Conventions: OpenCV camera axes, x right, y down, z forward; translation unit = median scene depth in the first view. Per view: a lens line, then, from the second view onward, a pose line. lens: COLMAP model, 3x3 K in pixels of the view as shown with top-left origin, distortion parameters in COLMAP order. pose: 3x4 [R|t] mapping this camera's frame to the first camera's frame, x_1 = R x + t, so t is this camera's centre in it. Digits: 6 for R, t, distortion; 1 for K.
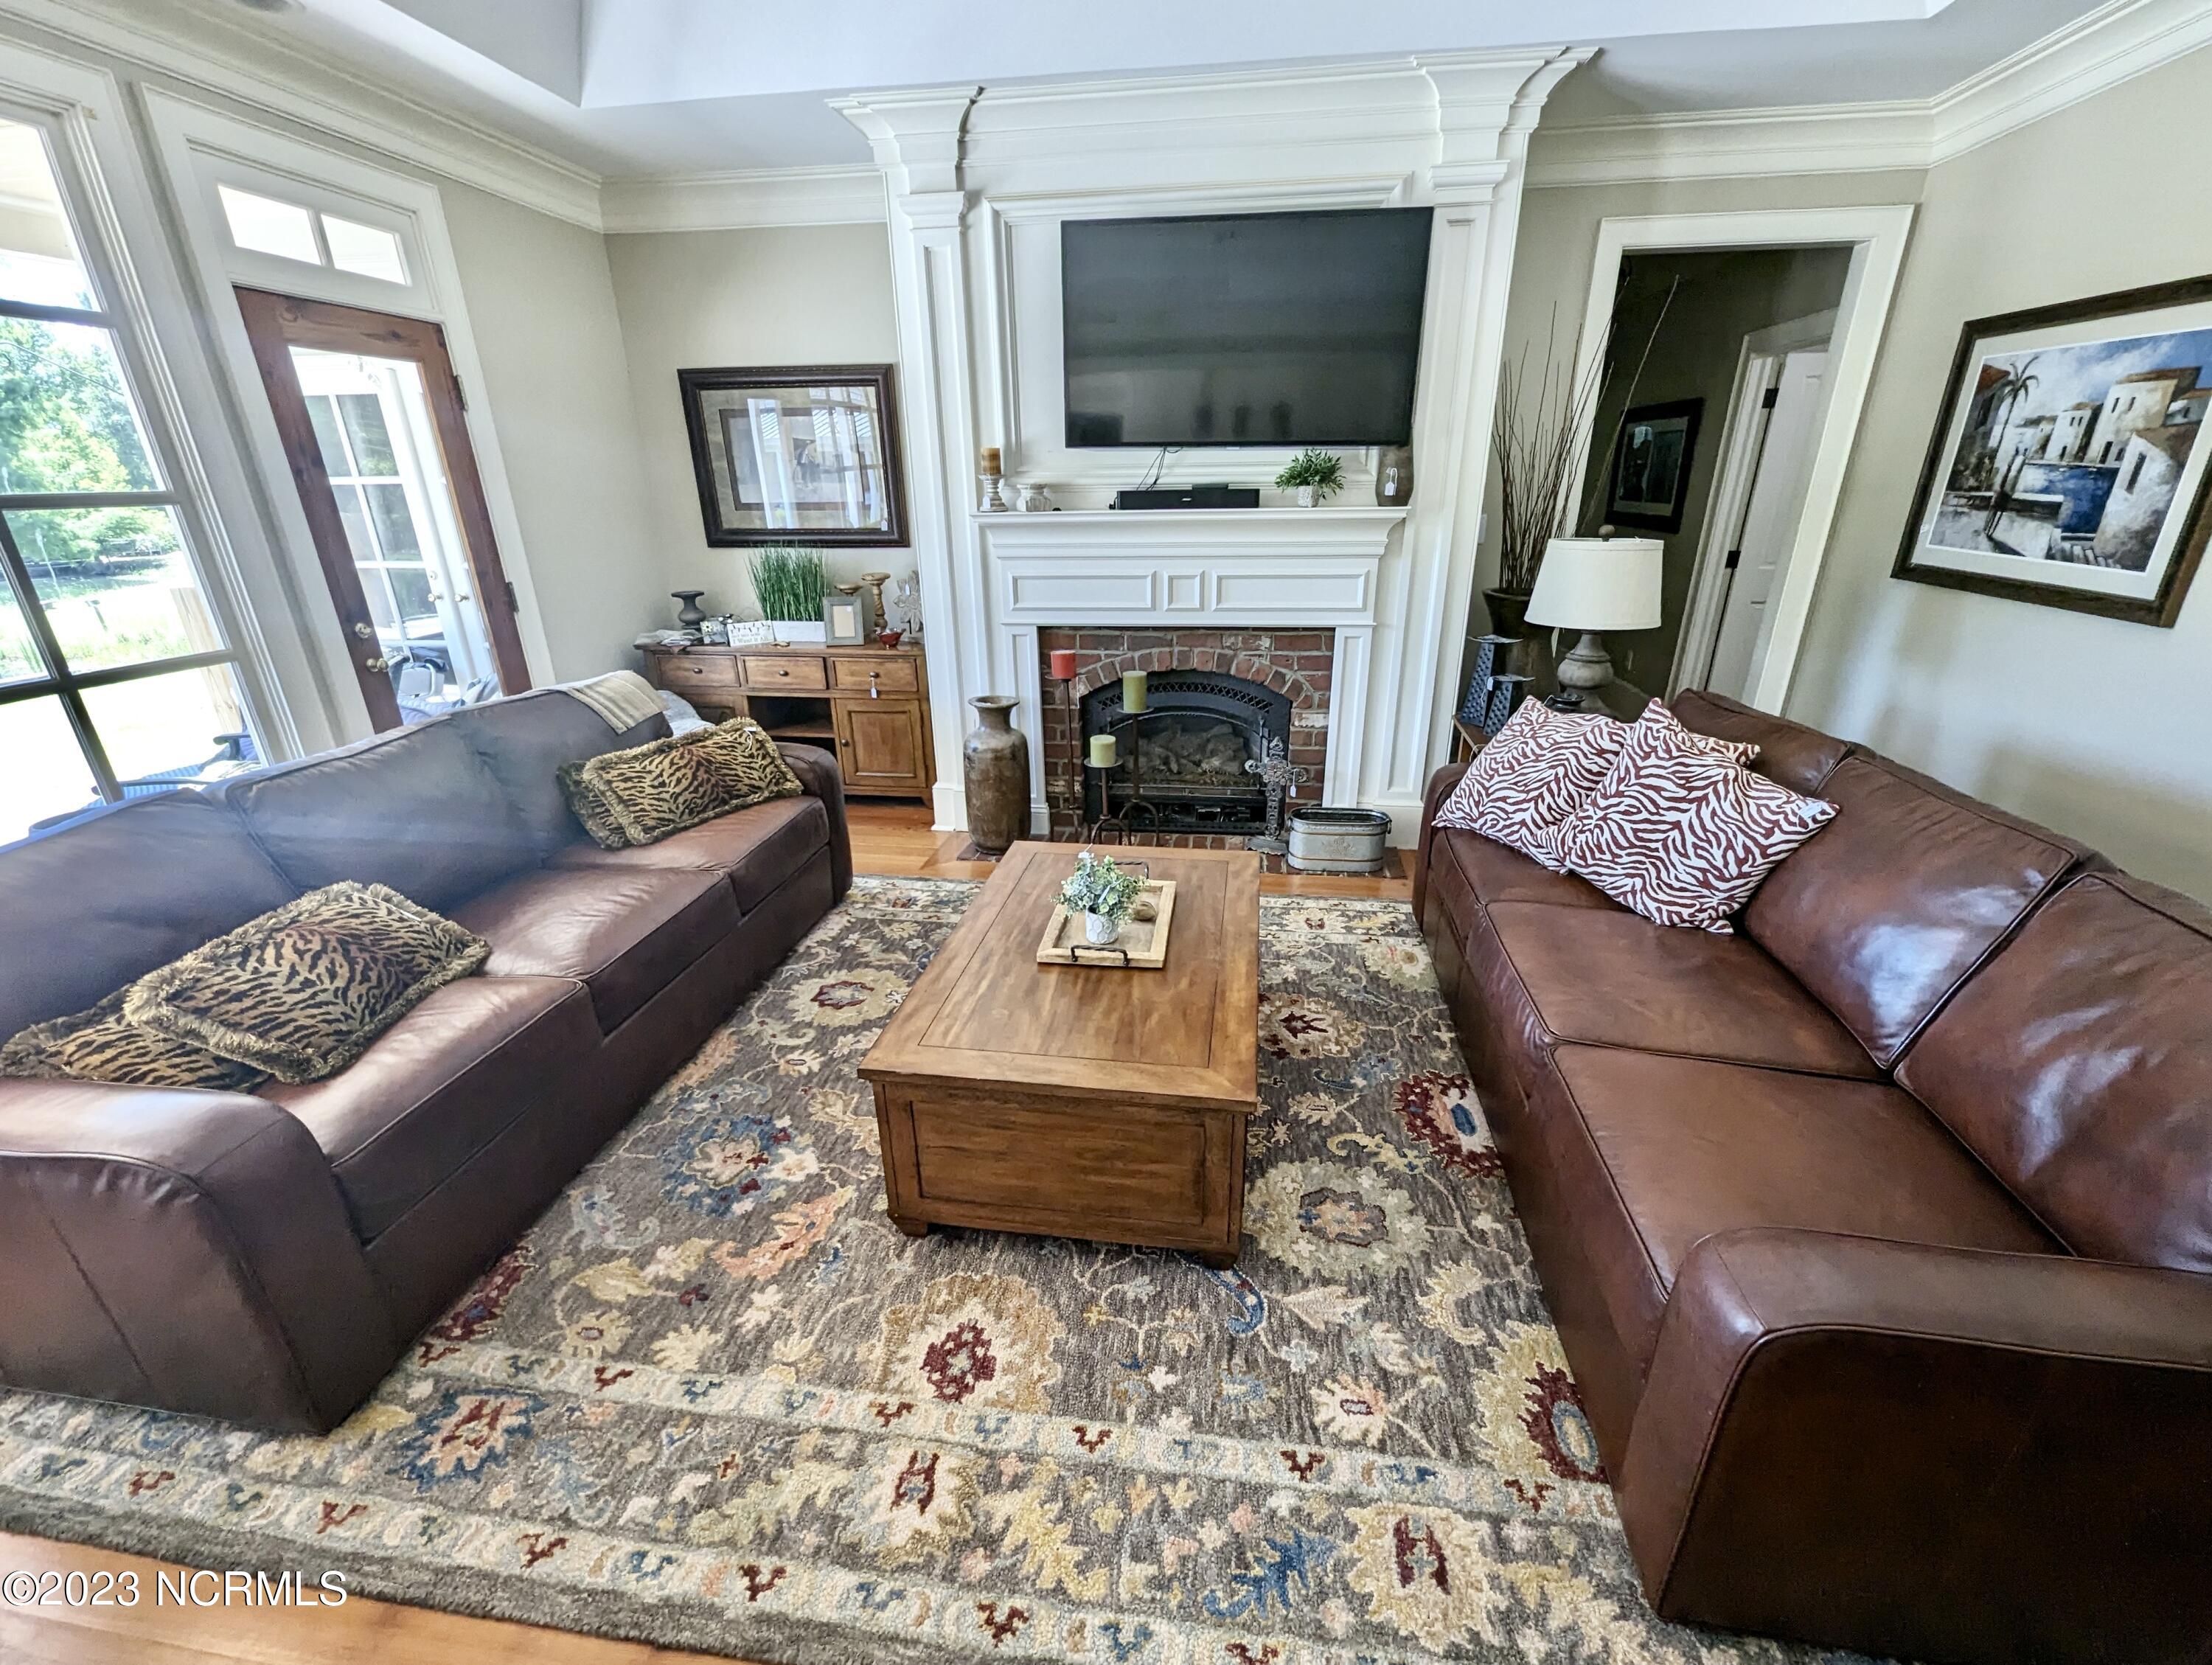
lens RADIAL K [[915.0, 0, 1106.0], [0, 915.0, 832.5], [0, 0, 1]] dist [0.000843, 0.000090]
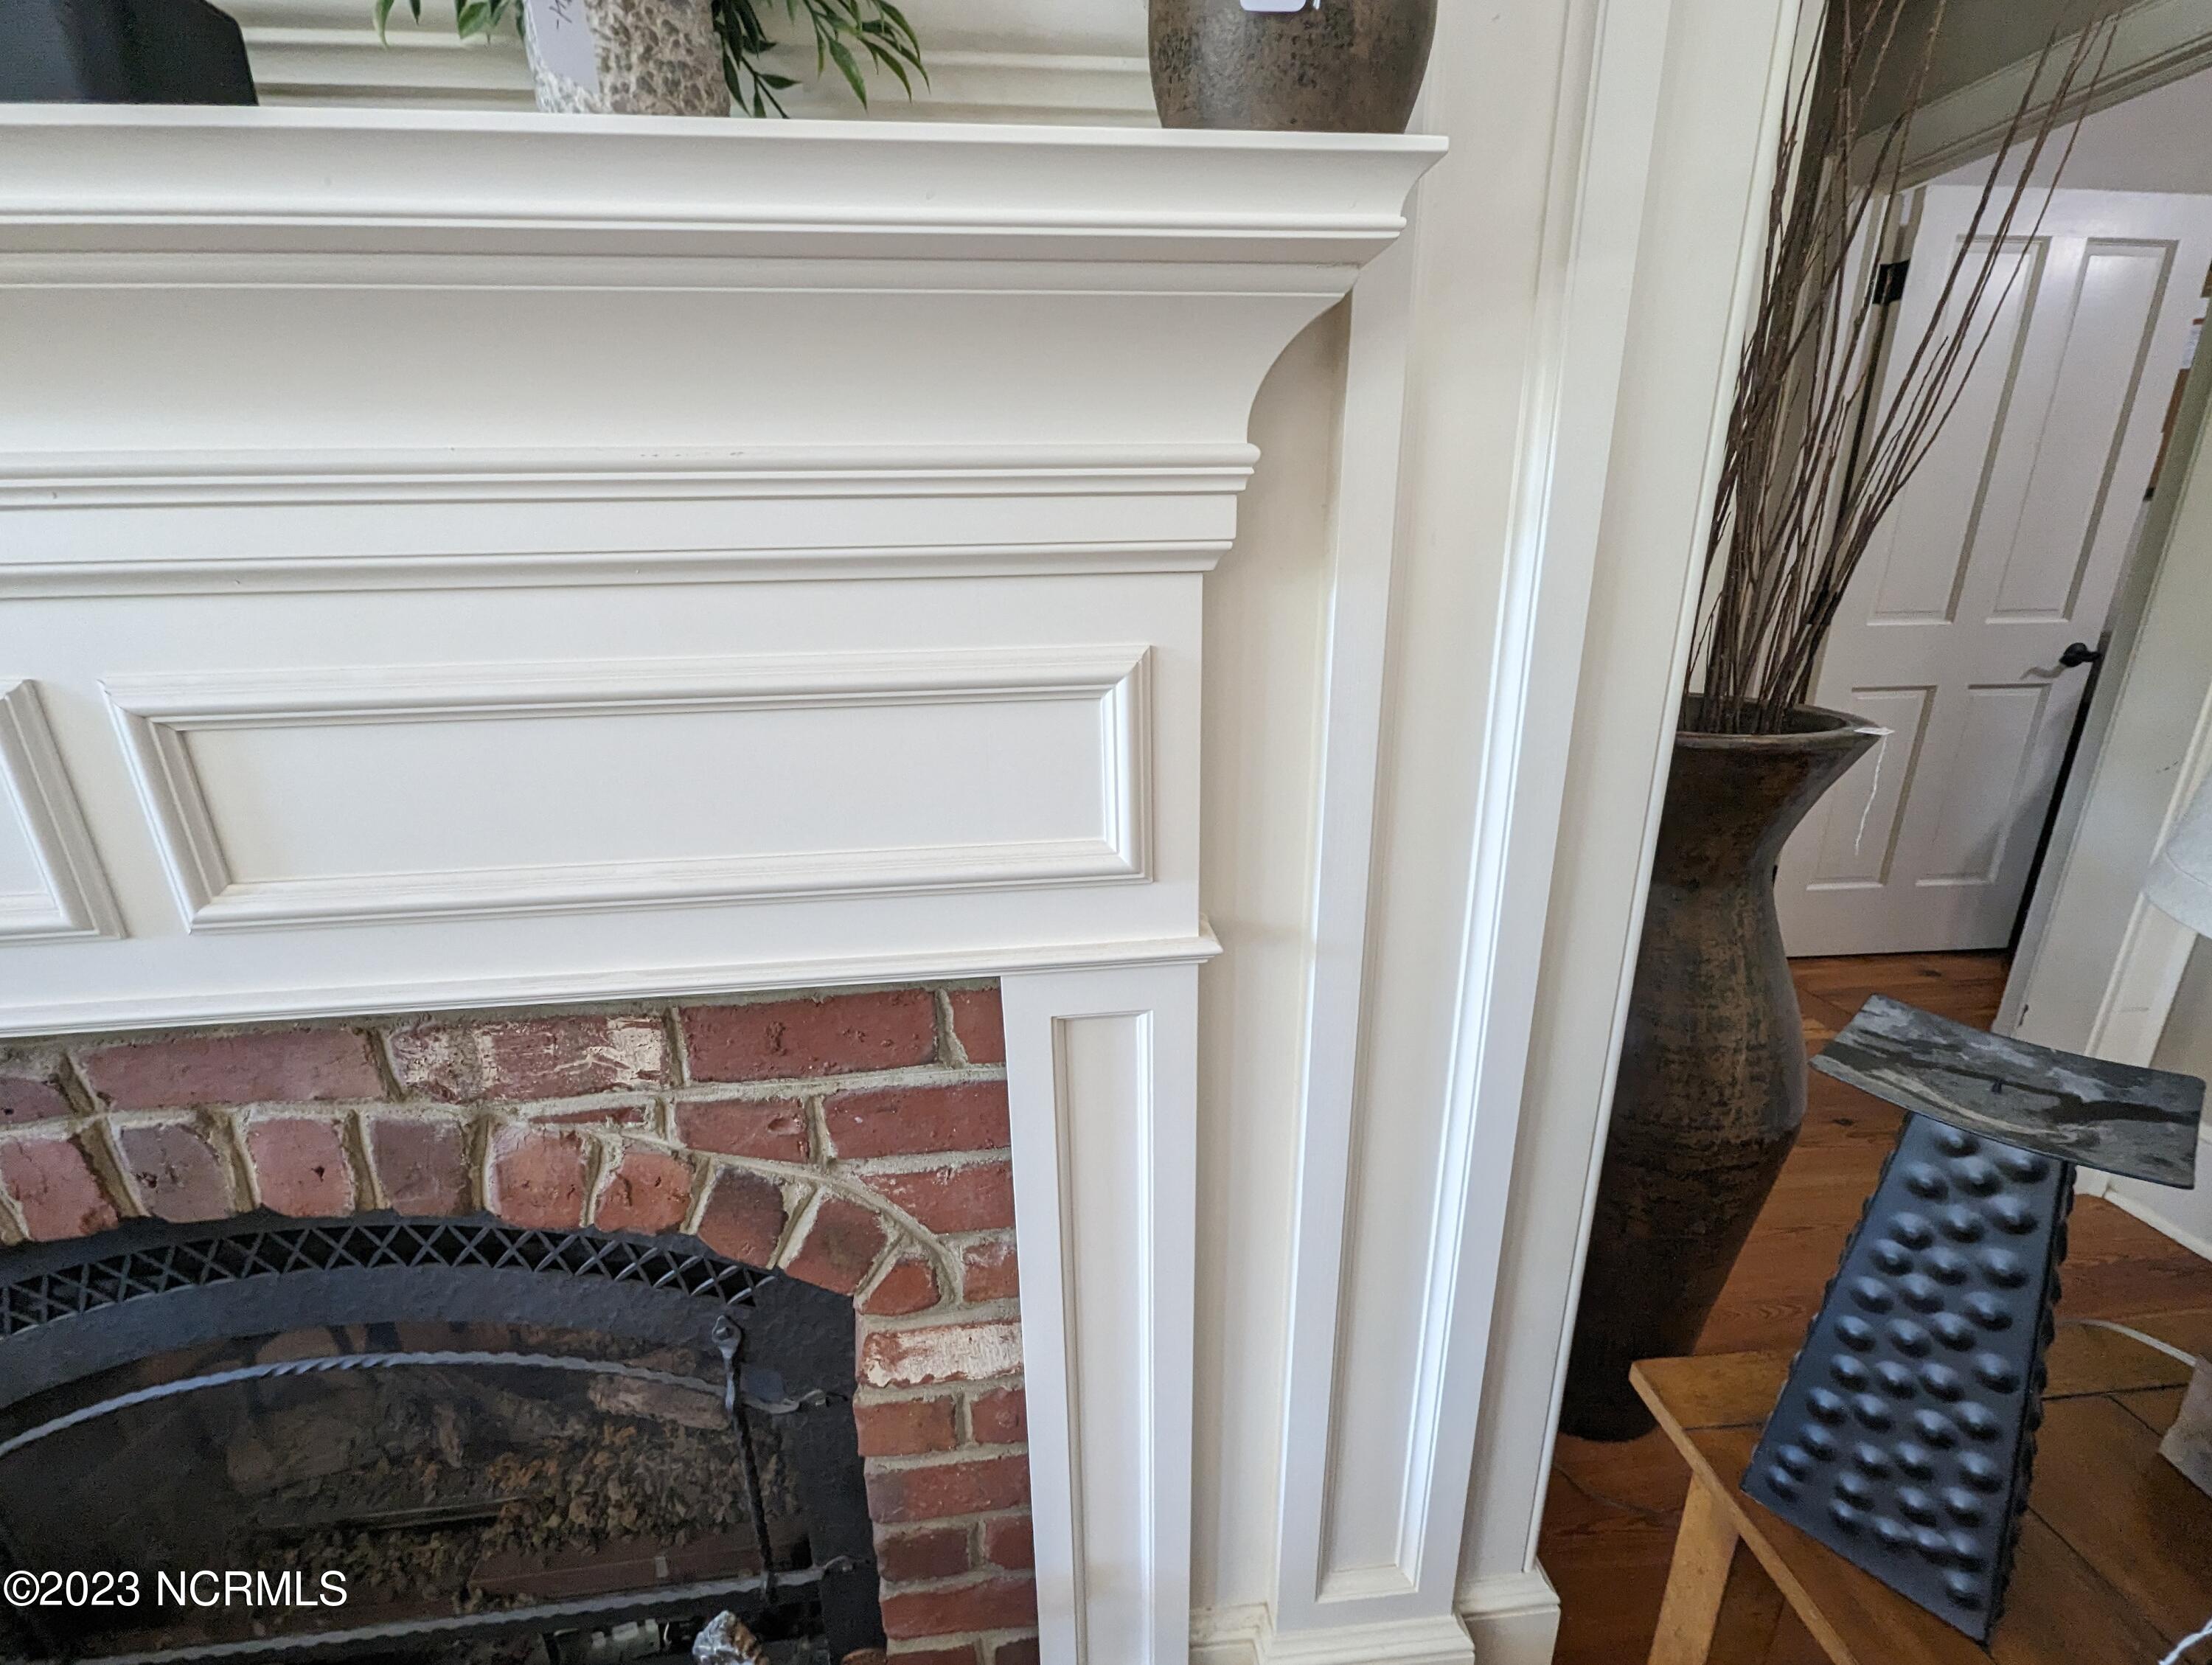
lens RADIAL K [[901.4, 0, 1106.0], [0, 901.4, 832.5], [0, 0, 1]] dist [0.000680, 0.000045]
pose [[0.969168, -0.073105, 0.235306, 0.301746], [0.090150, 0.993965, -0.062497, -0.308880], [-0.229318, 0.081783, 0.969910, 1.070554]]
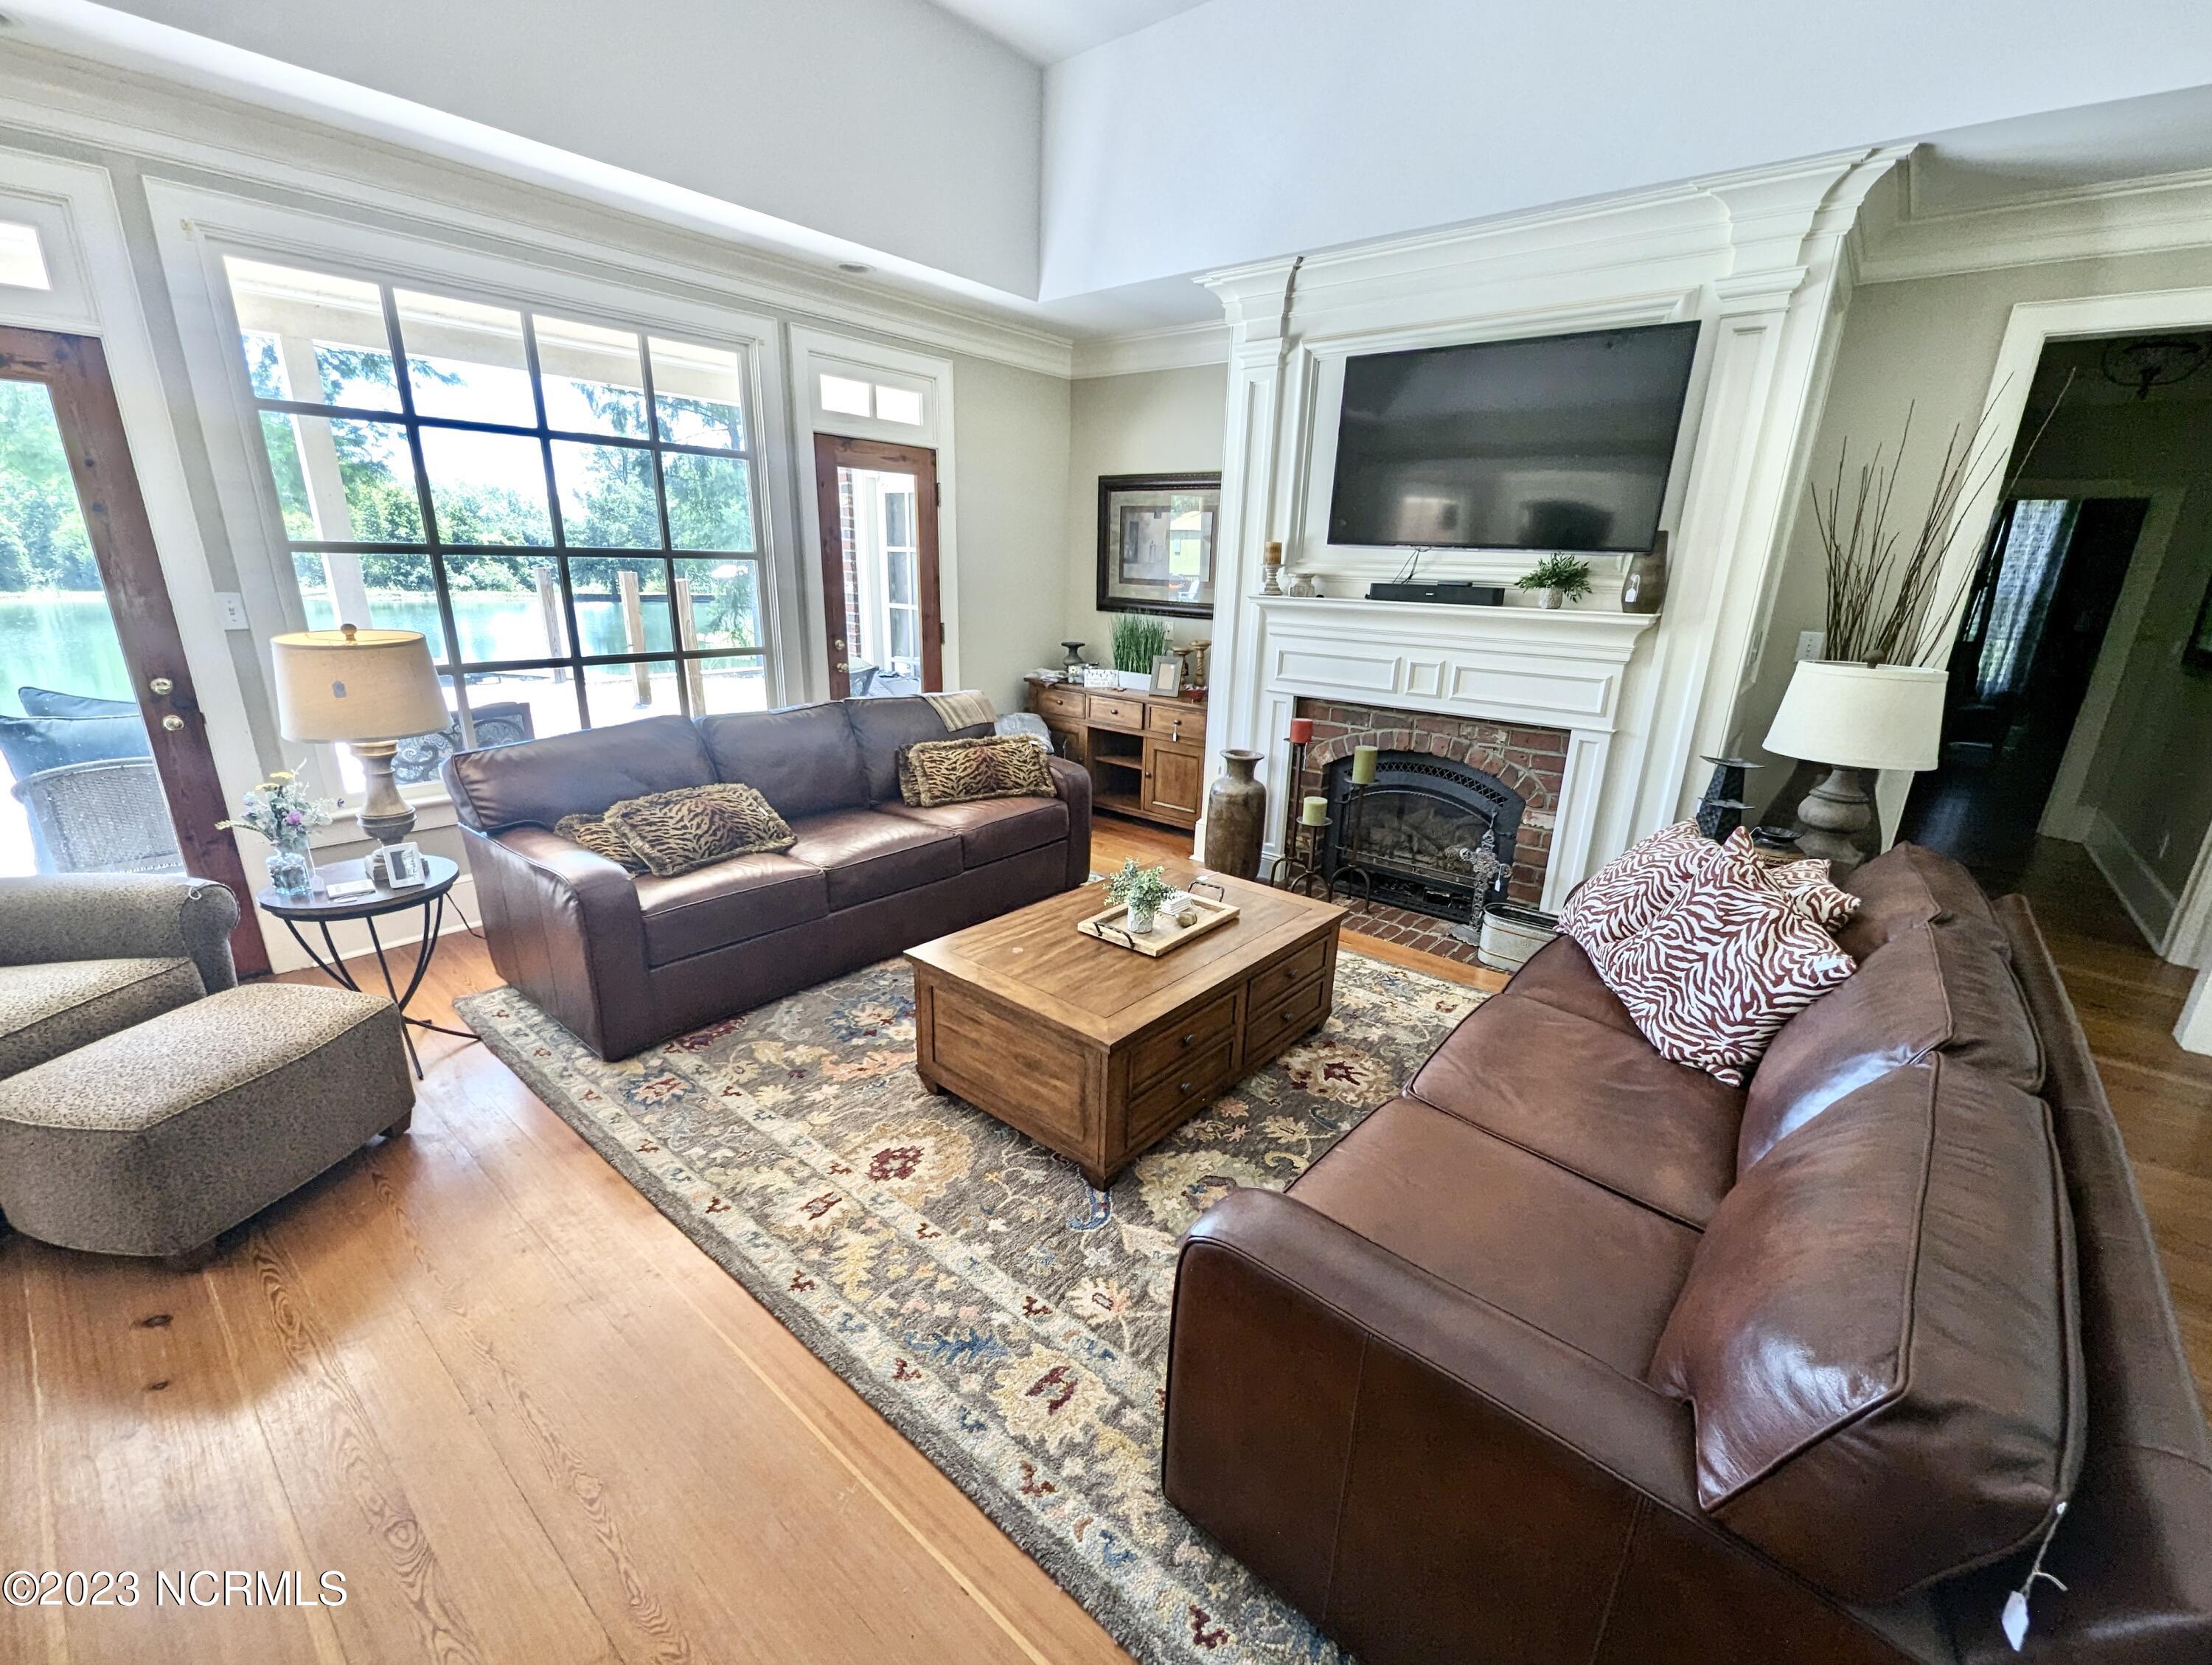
lens RADIAL K [[910.6, 0, 1117.6], [0, 910.6, 831.7], [0, 0, 1]] dist [-0.002803, -0.000057]
pose [[0.855745, 0.184903, -0.483231, 0.422770], [-0.224068, 0.974278, -0.024001, 0.018420], [0.466363, 0.128815, 0.875164, -0.083995]]
